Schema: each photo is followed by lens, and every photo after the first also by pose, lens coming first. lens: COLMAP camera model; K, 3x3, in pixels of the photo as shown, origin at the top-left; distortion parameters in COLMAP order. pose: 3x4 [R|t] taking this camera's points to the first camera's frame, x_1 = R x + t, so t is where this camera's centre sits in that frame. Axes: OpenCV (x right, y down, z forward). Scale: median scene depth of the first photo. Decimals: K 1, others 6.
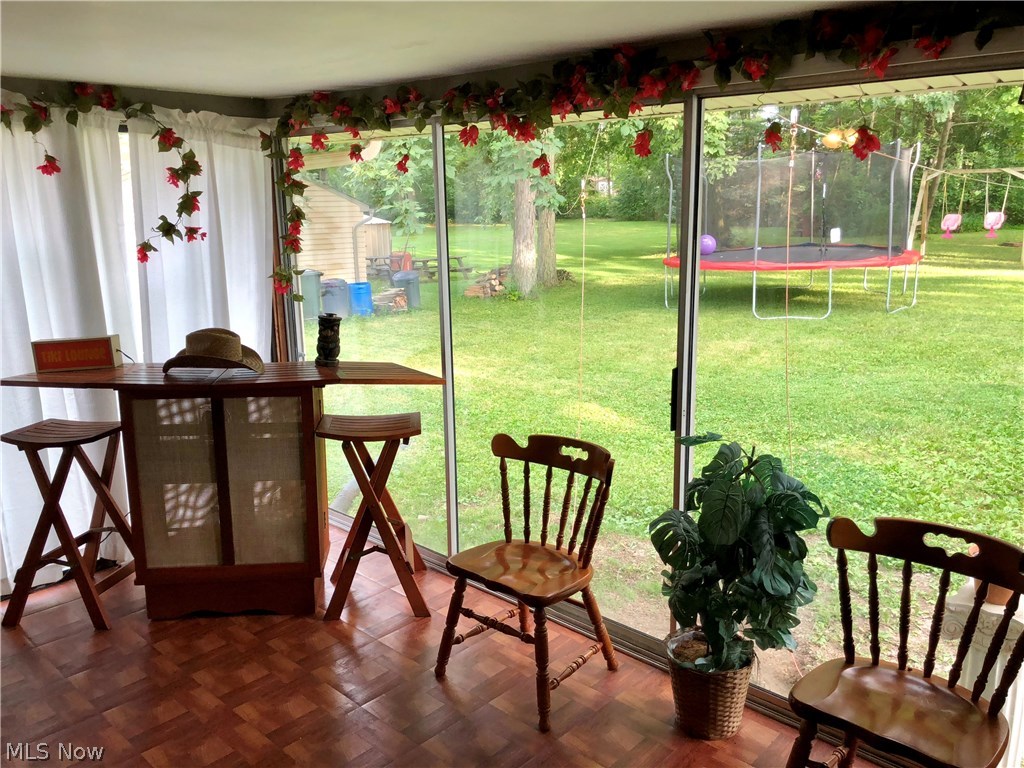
lens RADIAL K [[835.5, 0, 509.2], [0, 835.5, 381.3], [0, 0, 1]] dist [0.035752, -0.038286]
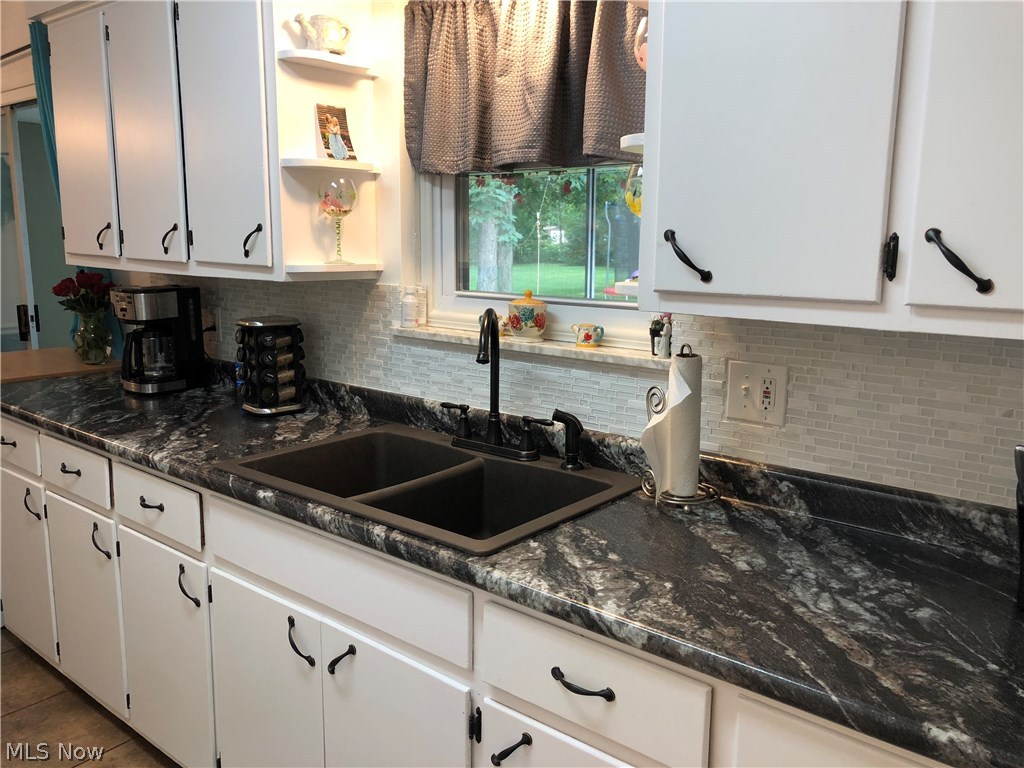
lens RADIAL K [[835.5, 0, 507.7], [0, 835.5, 384.2], [0, 0, 1]] dist [0.035752, -0.038286]
pose [[0.998439, 0.012027, 0.054547, -0.011388], [-0.009069, 0.998491, -0.054165, 0.039612], [-0.055117, 0.053586, 0.997041, -0.127345]]
